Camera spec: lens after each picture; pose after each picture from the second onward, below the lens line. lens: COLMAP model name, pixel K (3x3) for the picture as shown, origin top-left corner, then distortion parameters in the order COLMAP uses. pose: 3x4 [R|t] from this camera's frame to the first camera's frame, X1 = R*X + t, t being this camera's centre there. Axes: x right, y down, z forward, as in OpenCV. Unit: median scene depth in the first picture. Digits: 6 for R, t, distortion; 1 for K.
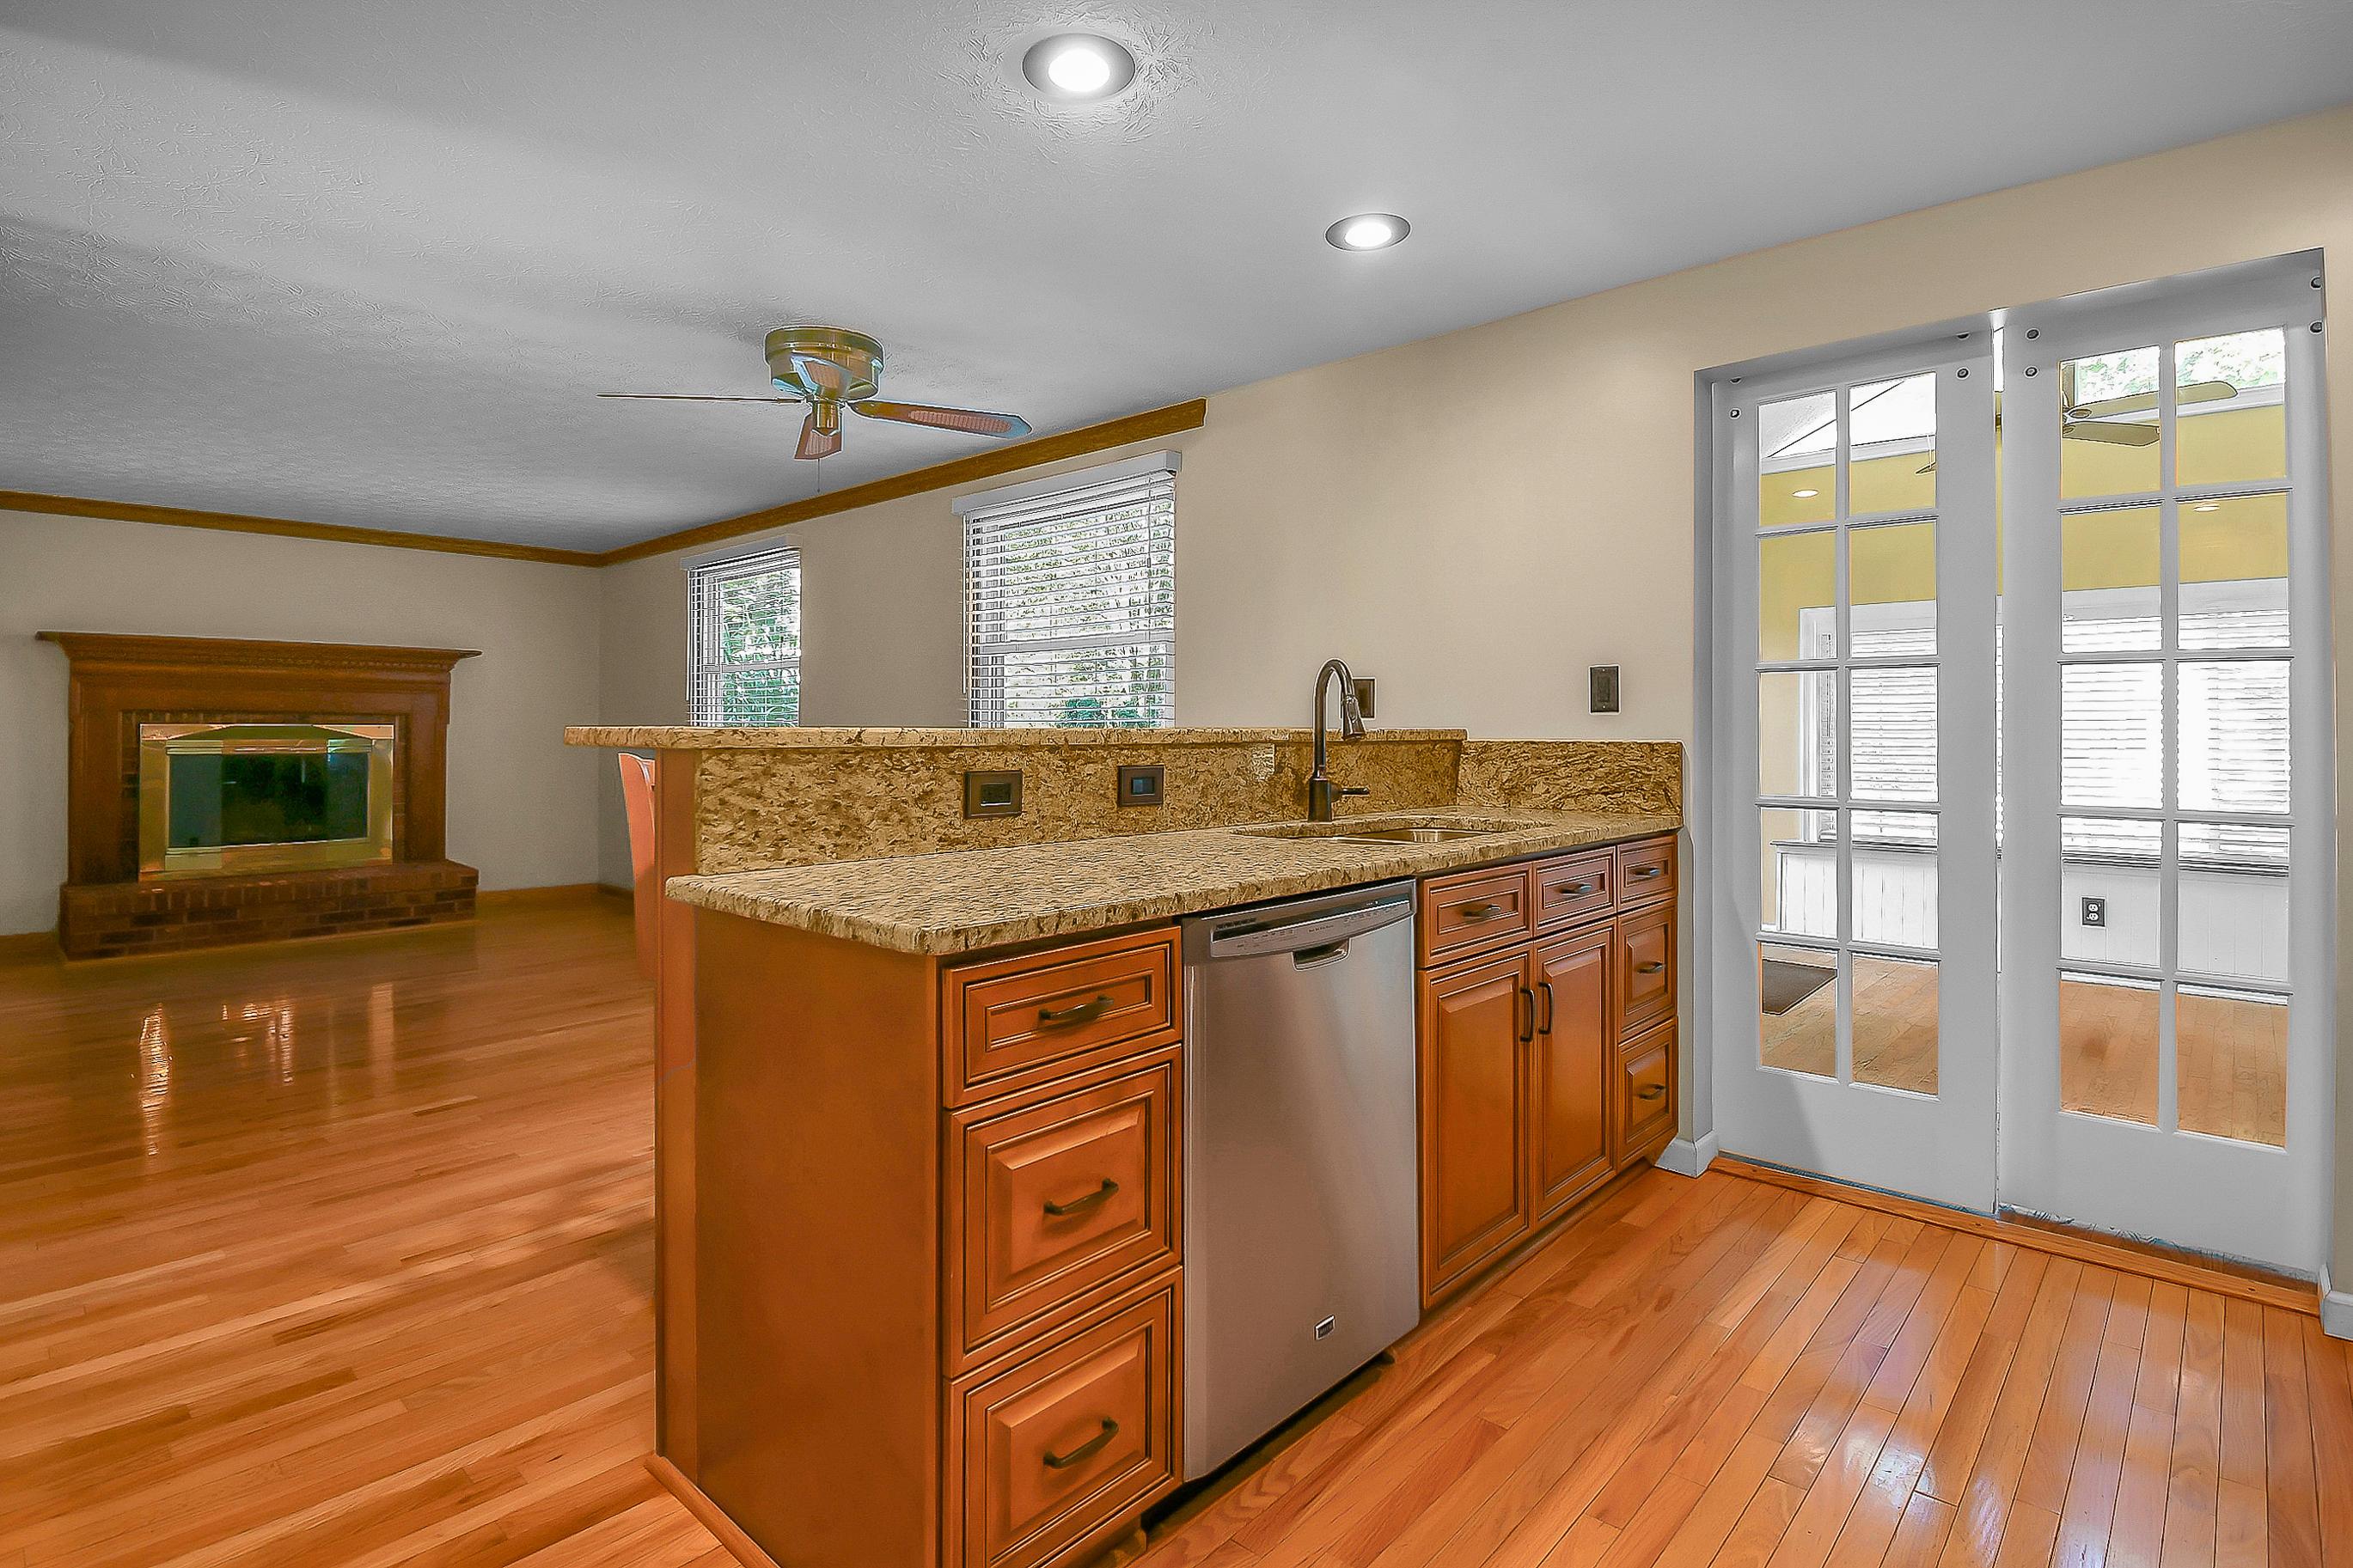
lens RADIAL K [[1129.3, 0, 1170.5], [0, 1129.3, 728.6], [0, 0, 1]] dist [-0.000531, -0.023882]
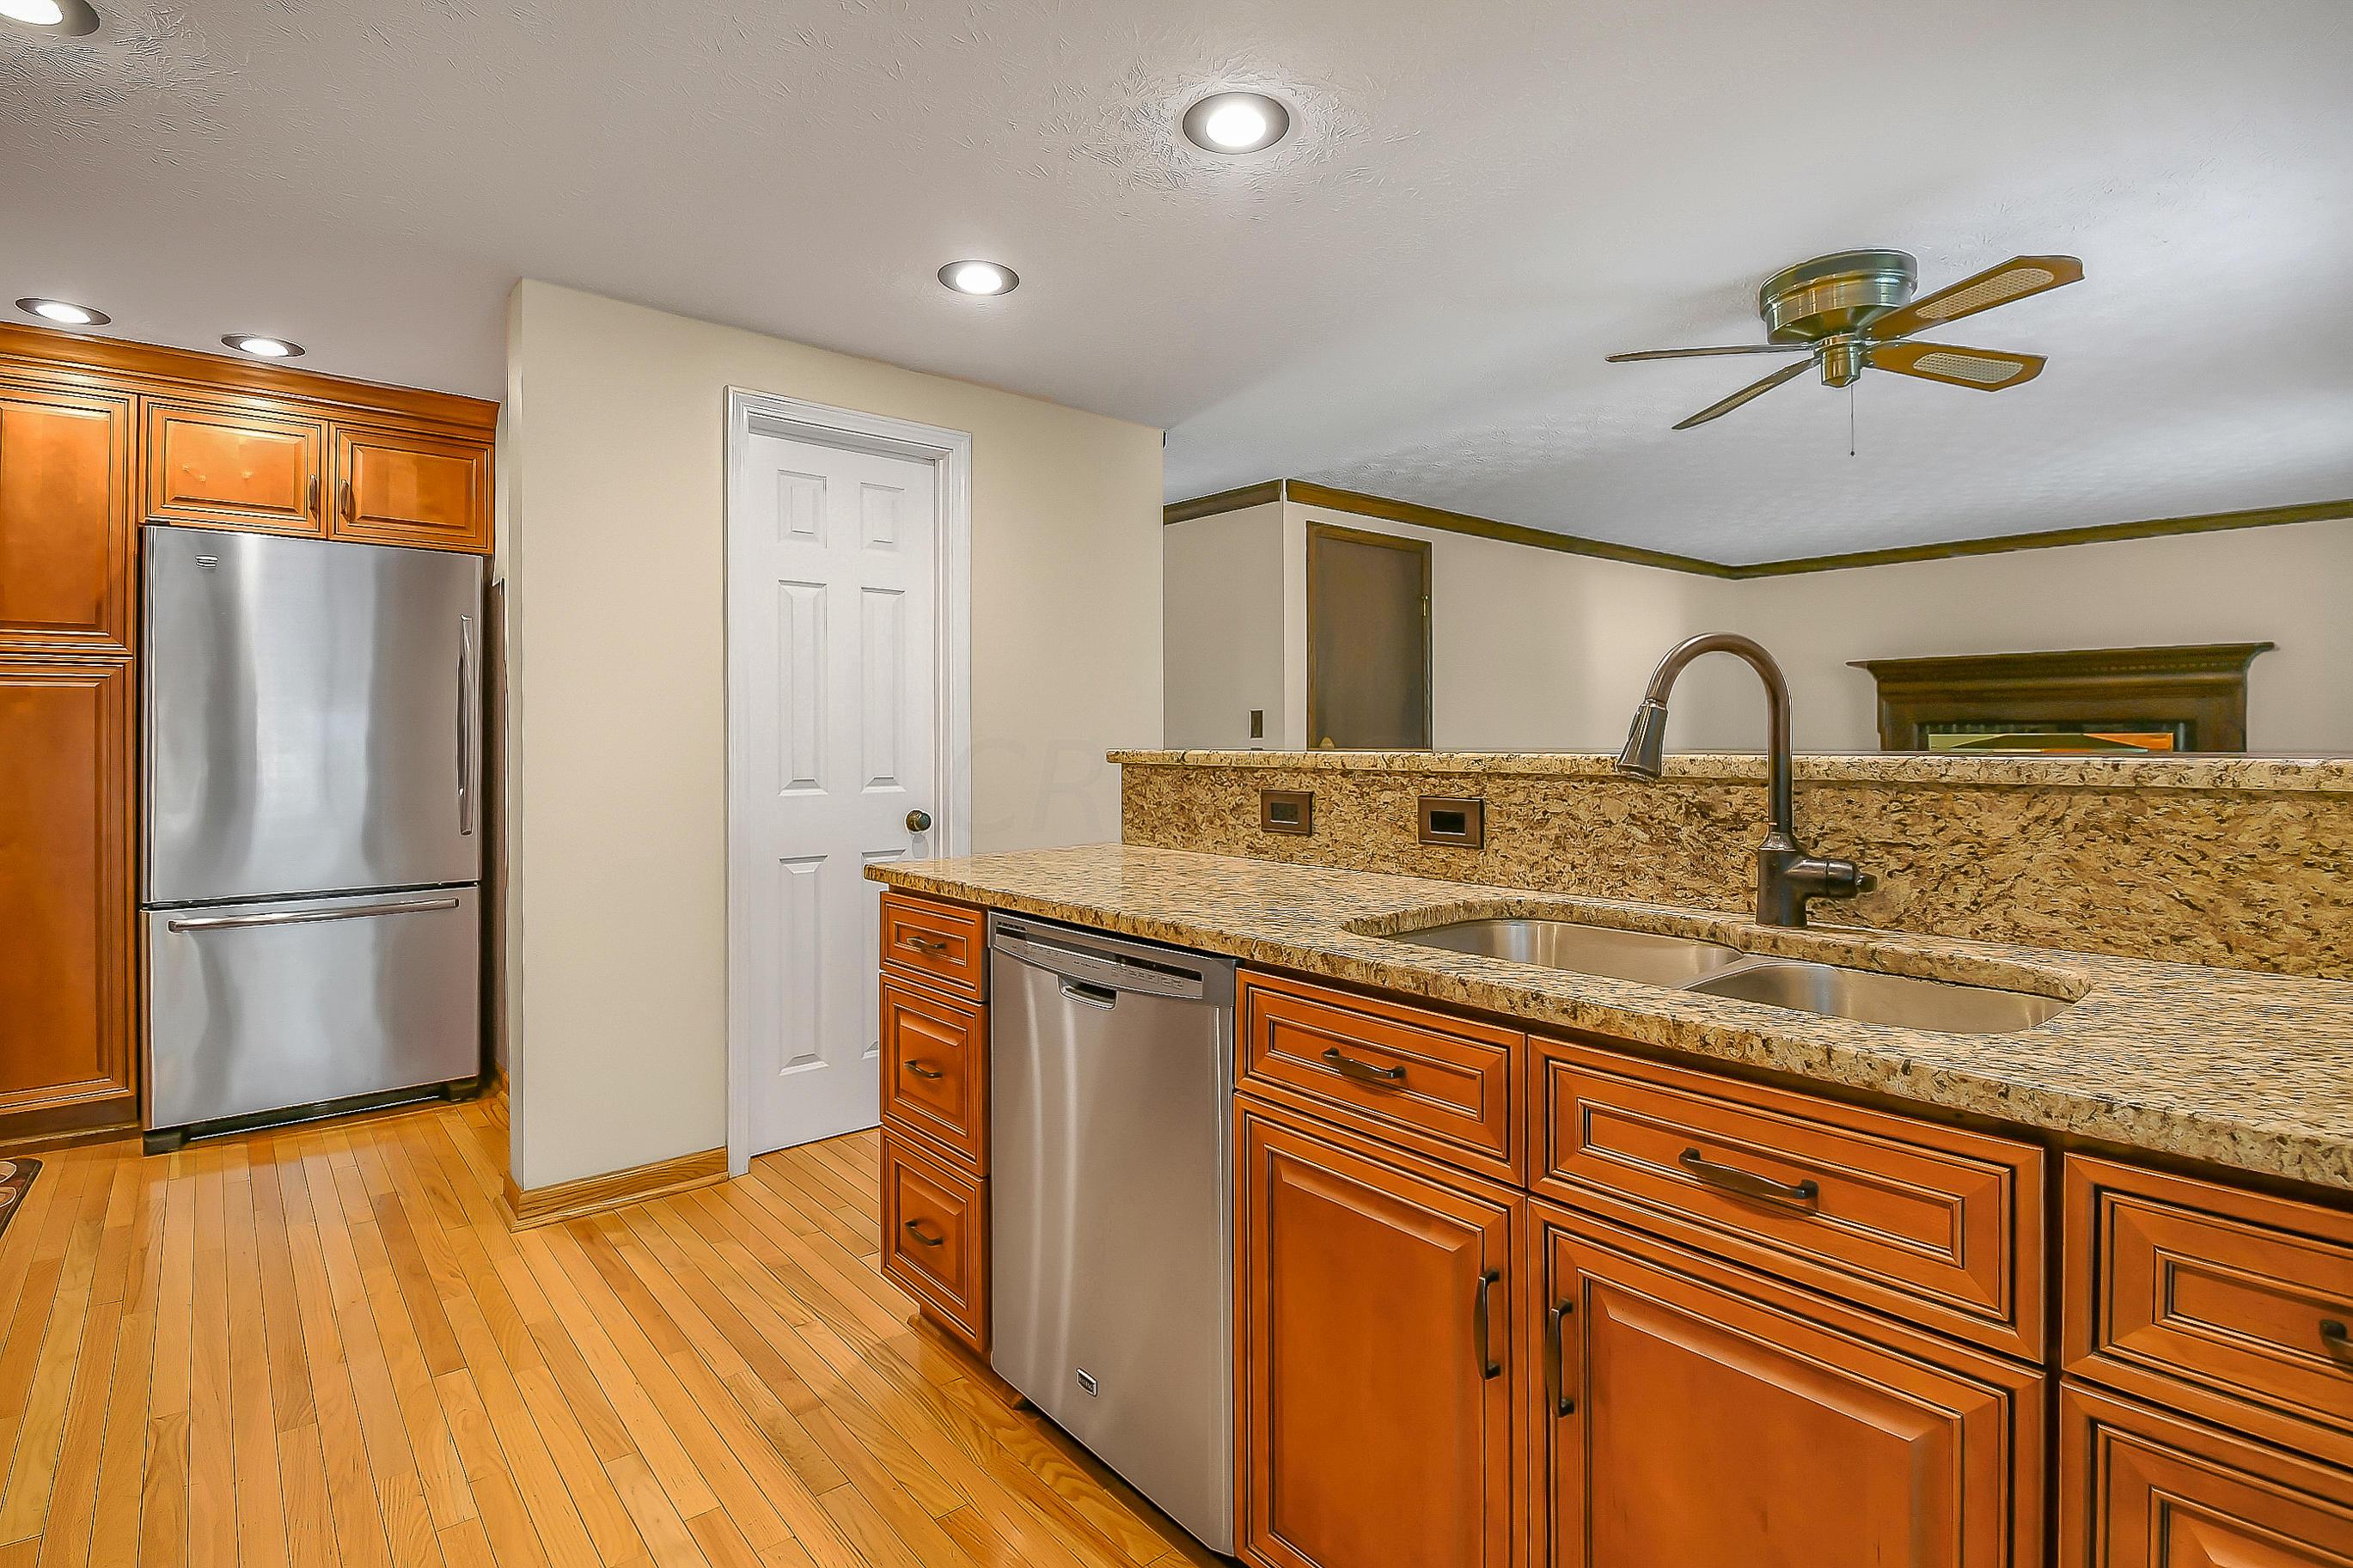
lens RADIAL K [[1095.0, 0, 1165.0], [0, 1095.0, 744.2], [0, 0, 1]] dist [0.002763, -0.019618]
pose [[-0.099793, 0.005827, -0.994991, 0.750708], [0.006303, 0.999966, 0.005224, -0.011216], [0.994988, -0.005750, -0.099826, 0.827969]]
